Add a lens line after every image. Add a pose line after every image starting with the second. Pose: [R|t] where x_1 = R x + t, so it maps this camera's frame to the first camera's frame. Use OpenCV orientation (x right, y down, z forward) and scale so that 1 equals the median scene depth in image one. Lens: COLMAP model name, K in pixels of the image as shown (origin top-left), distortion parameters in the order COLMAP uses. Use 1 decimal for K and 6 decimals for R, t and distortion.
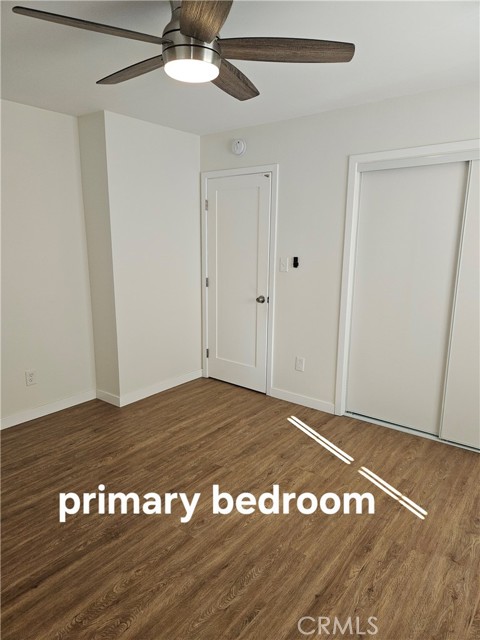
lens RADIAL K [[426.4, 0, 236.2], [0, 426.4, 321.2], [0, 0, 1]] dist [0.067354, -0.054049]
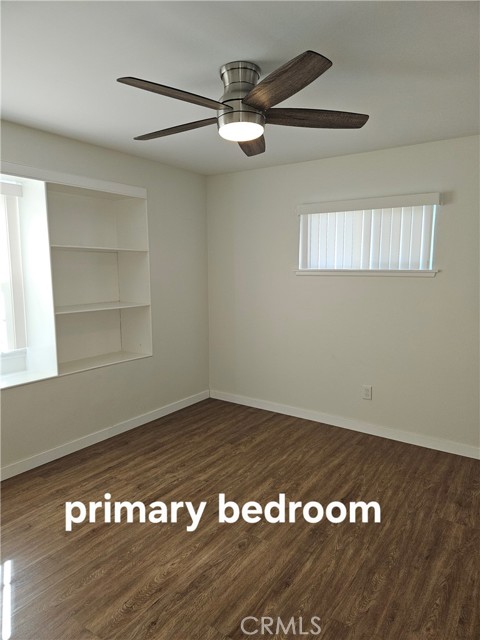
lens RADIAL K [[426.4, 0, 240.0], [0, 426.4, 319.7], [0, 0, 1]] dist [0.067354, -0.054049]
pose [[-0.998281, 0.004262, -0.058447, -0.015957], [-0.014145, 0.950337, 0.310900, -0.275611], [0.056869, 0.311192, -0.948644, 1.391435]]
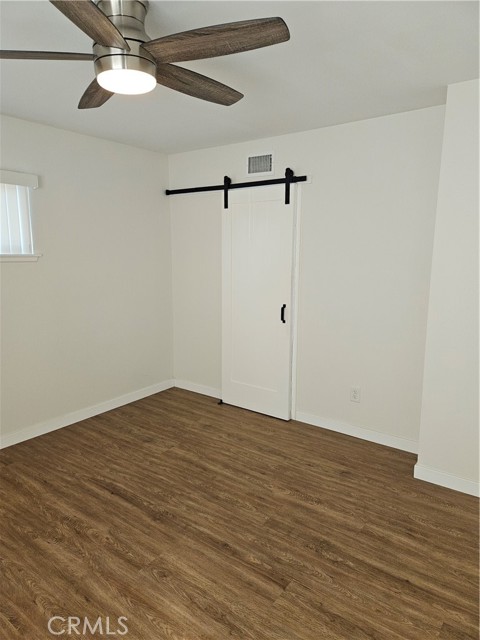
lens RADIAL K [[426.4, 0, 236.6], [0, 426.4, 317.7], [0, 0, 1]] dist [0.067354, -0.054049]
pose [[0.016866, 0.157085, -0.987441, 0.554517], [-0.193899, 0.969347, 0.150895, -0.161664], [0.980876, 0.188919, 0.046807, 0.777579]]
